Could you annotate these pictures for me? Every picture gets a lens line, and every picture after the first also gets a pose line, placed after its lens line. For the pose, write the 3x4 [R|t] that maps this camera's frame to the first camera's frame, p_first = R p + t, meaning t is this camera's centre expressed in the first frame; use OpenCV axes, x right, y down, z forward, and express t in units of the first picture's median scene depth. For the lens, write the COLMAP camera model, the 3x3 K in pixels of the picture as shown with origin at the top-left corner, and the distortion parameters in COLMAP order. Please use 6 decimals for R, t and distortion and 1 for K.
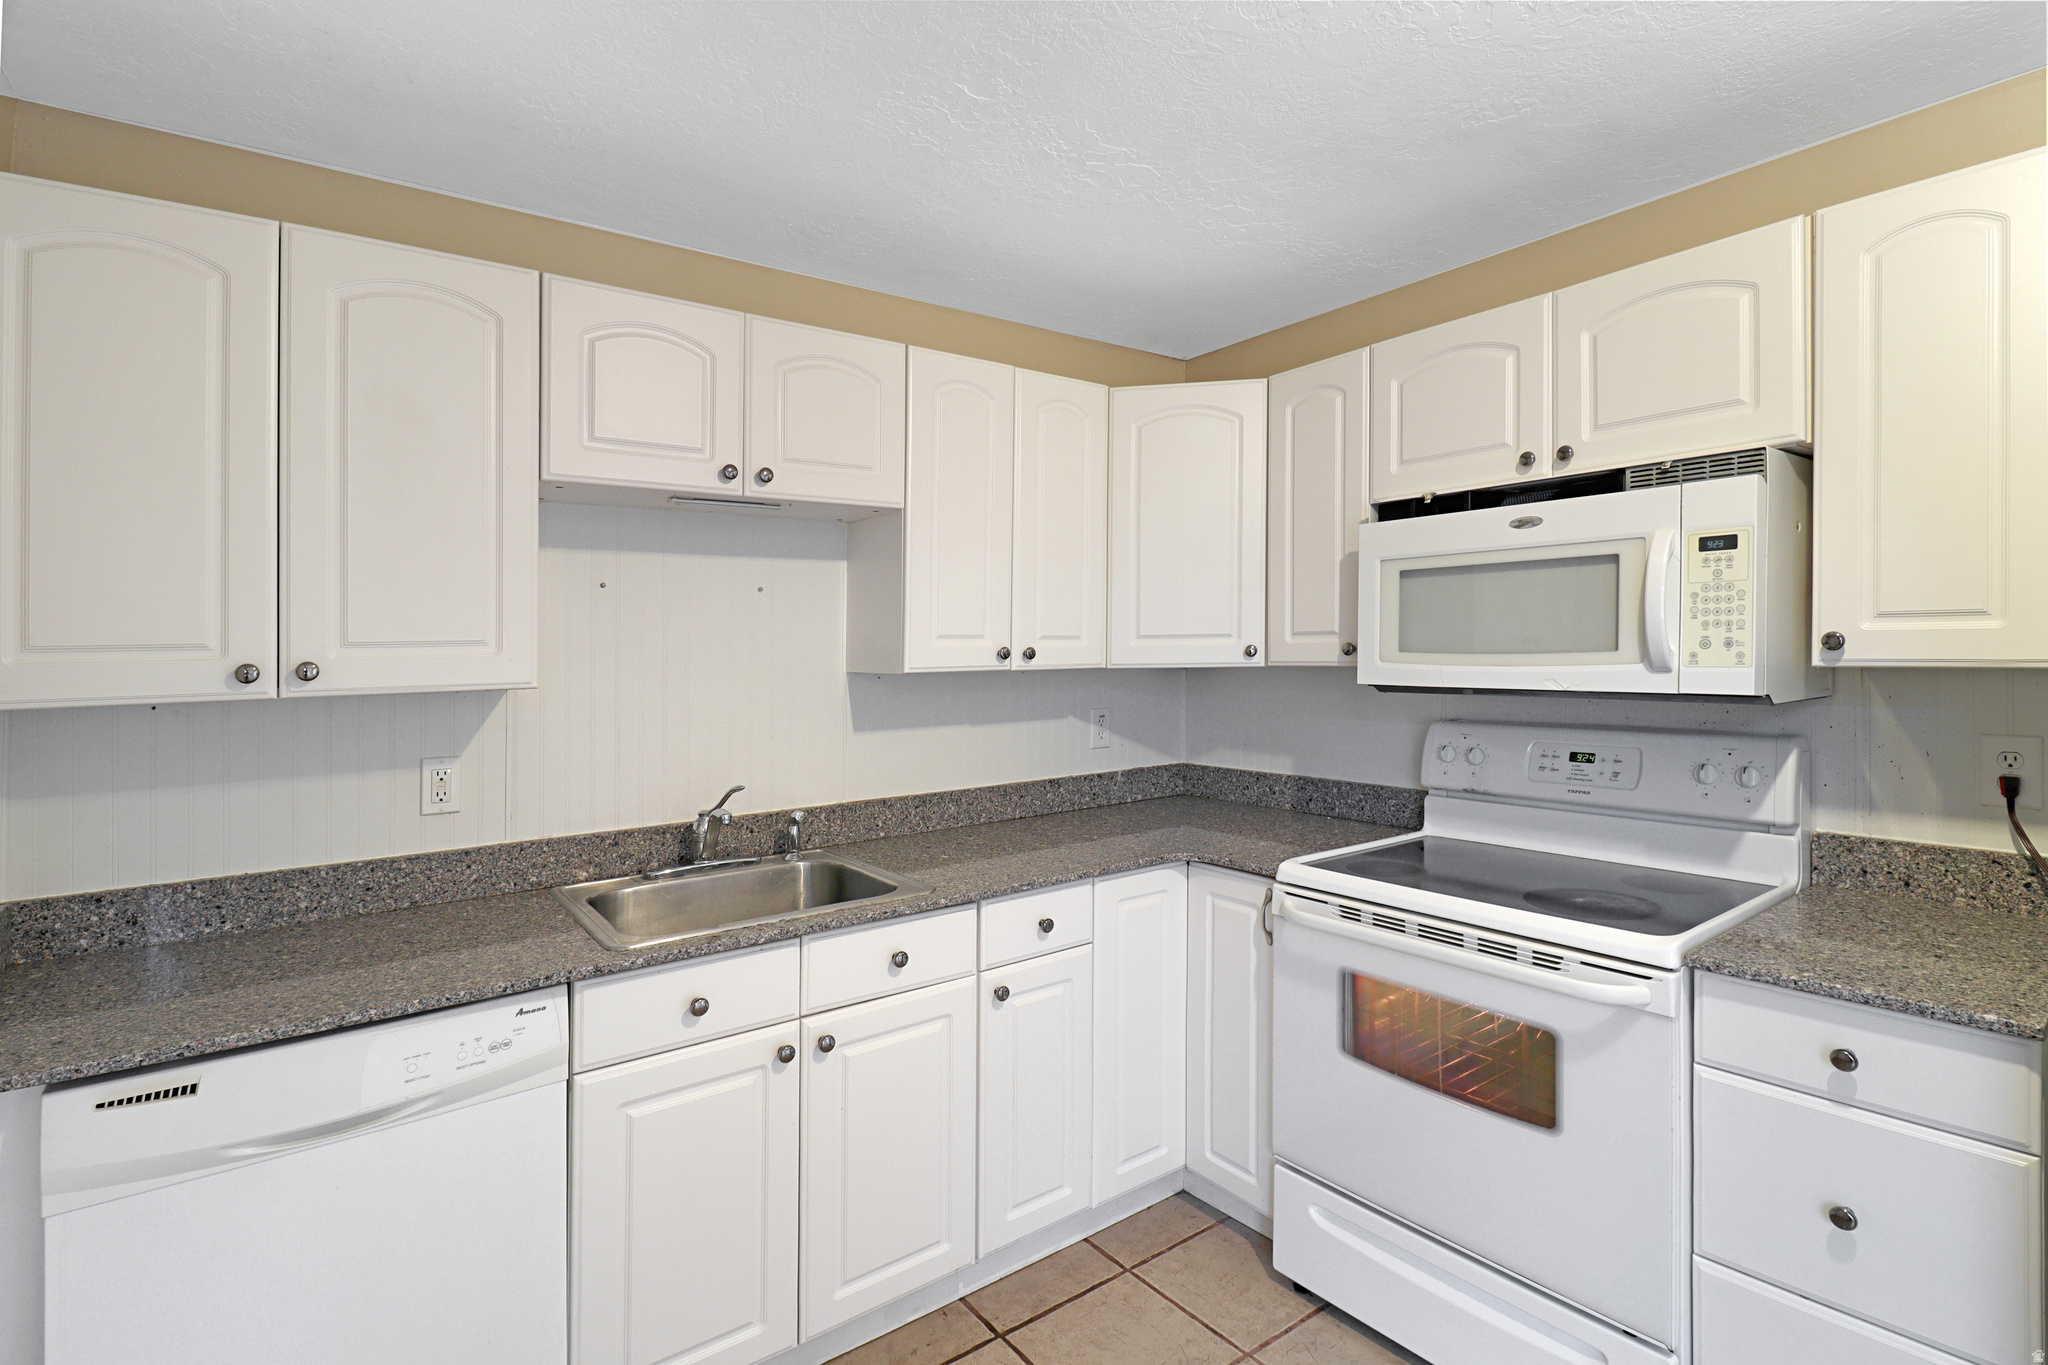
lens RADIAL K [[931.3, 0, 1026.9], [0, 931.3, 632.1], [0, 0, 1]] dist [-0.008895, -0.009102]
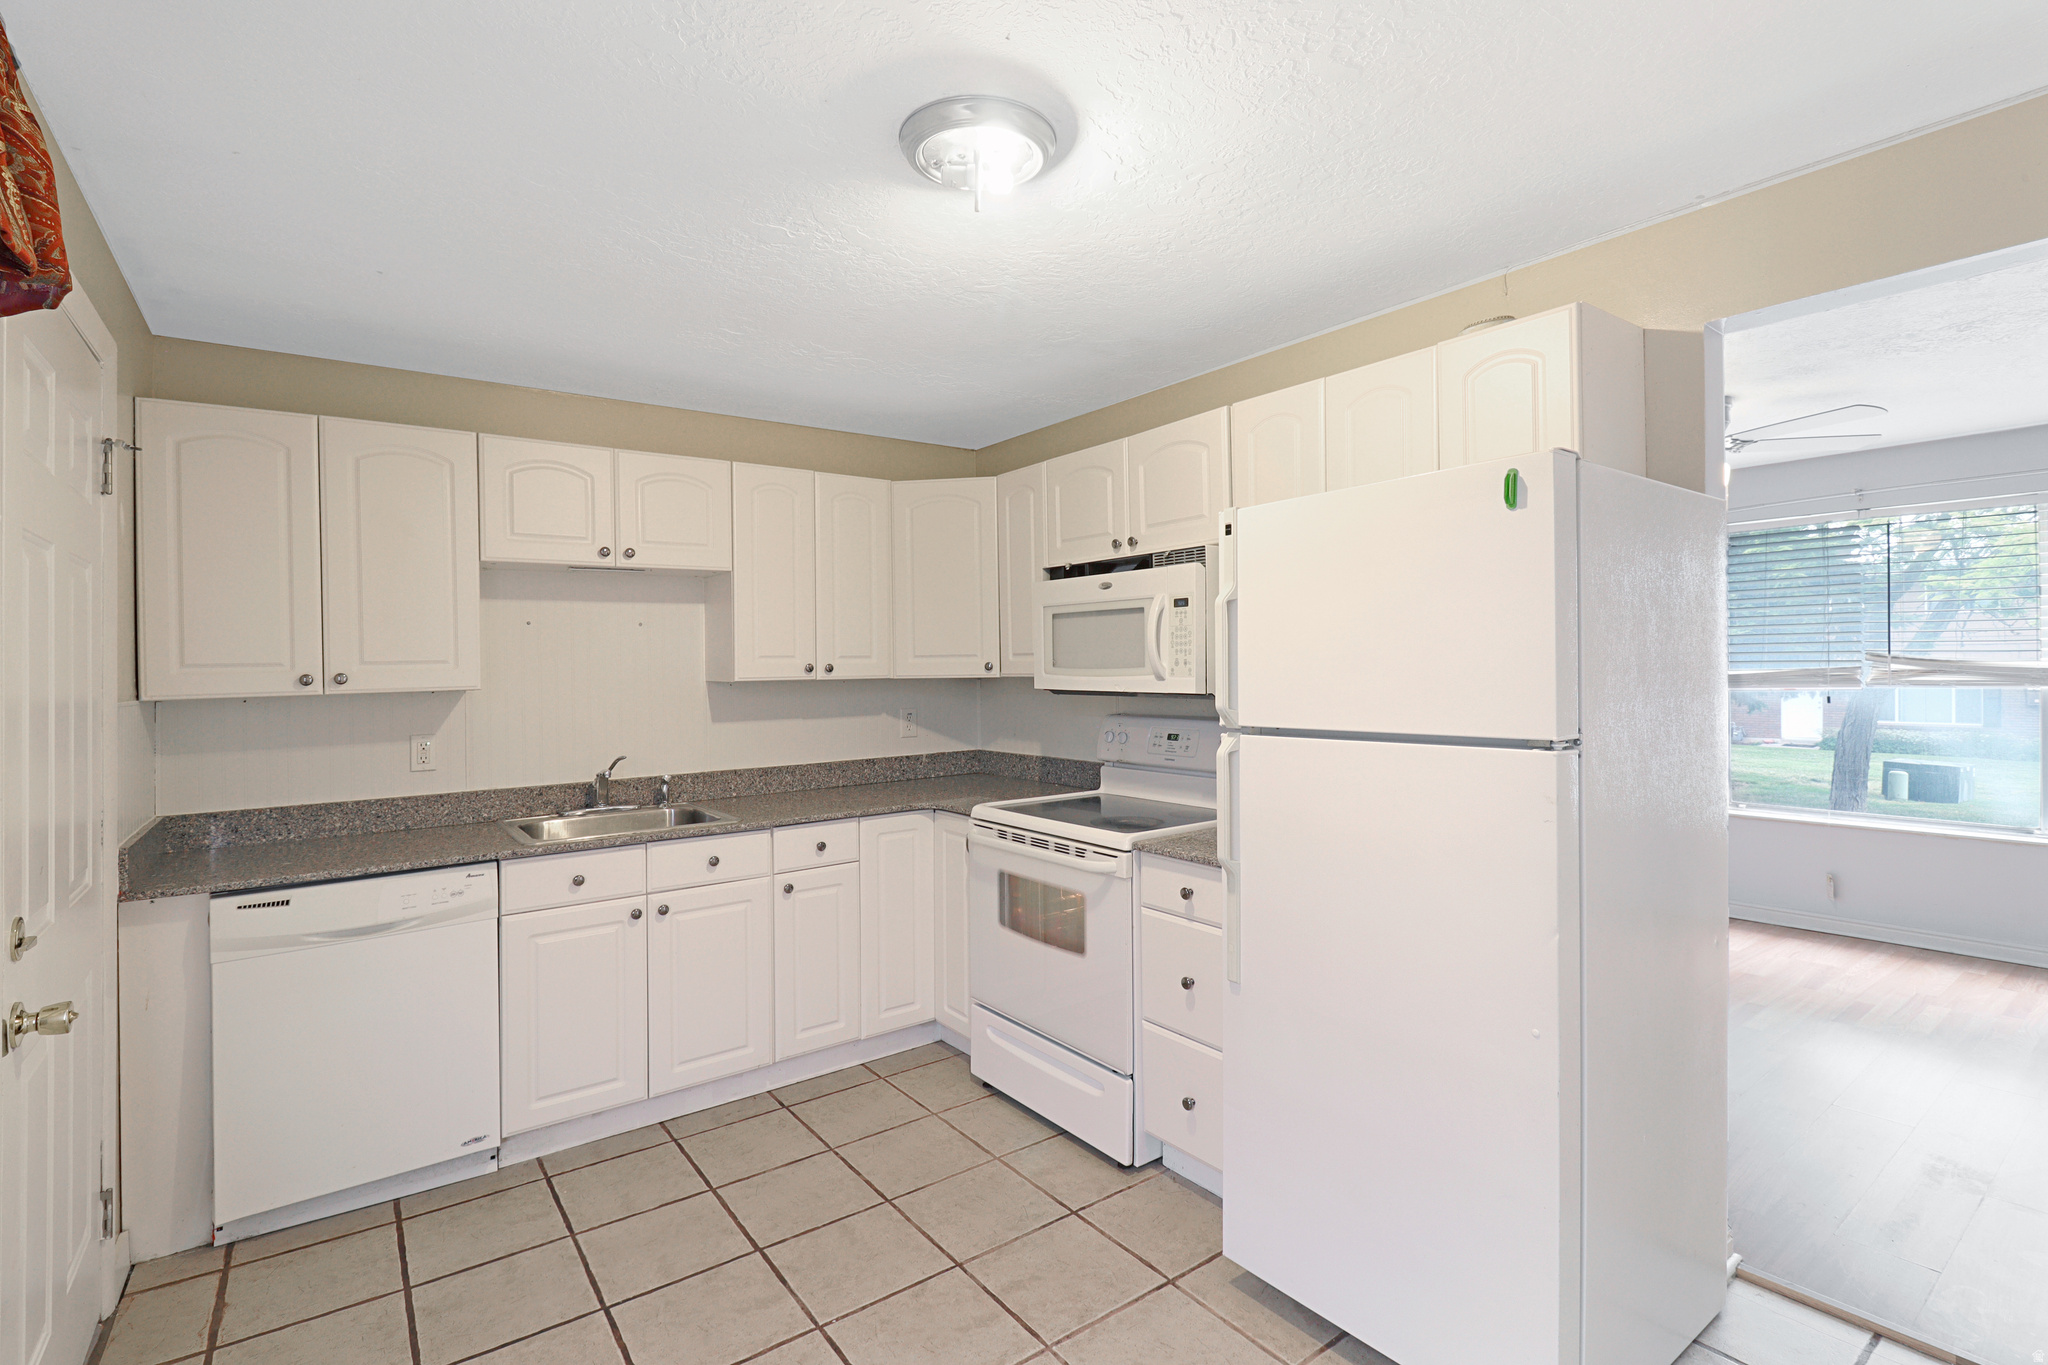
lens RADIAL K [[958.3, 0, 1032.9], [0, 958.3, 672.2], [0, 0, 1]] dist [0.000969, -0.013990]
pose [[0.999980, 0.000979, -0.006323, 0.393345], [-0.000799, 0.999593, 0.028528, -0.016163], [0.006349, -0.028523, 0.999573, -0.584258]]
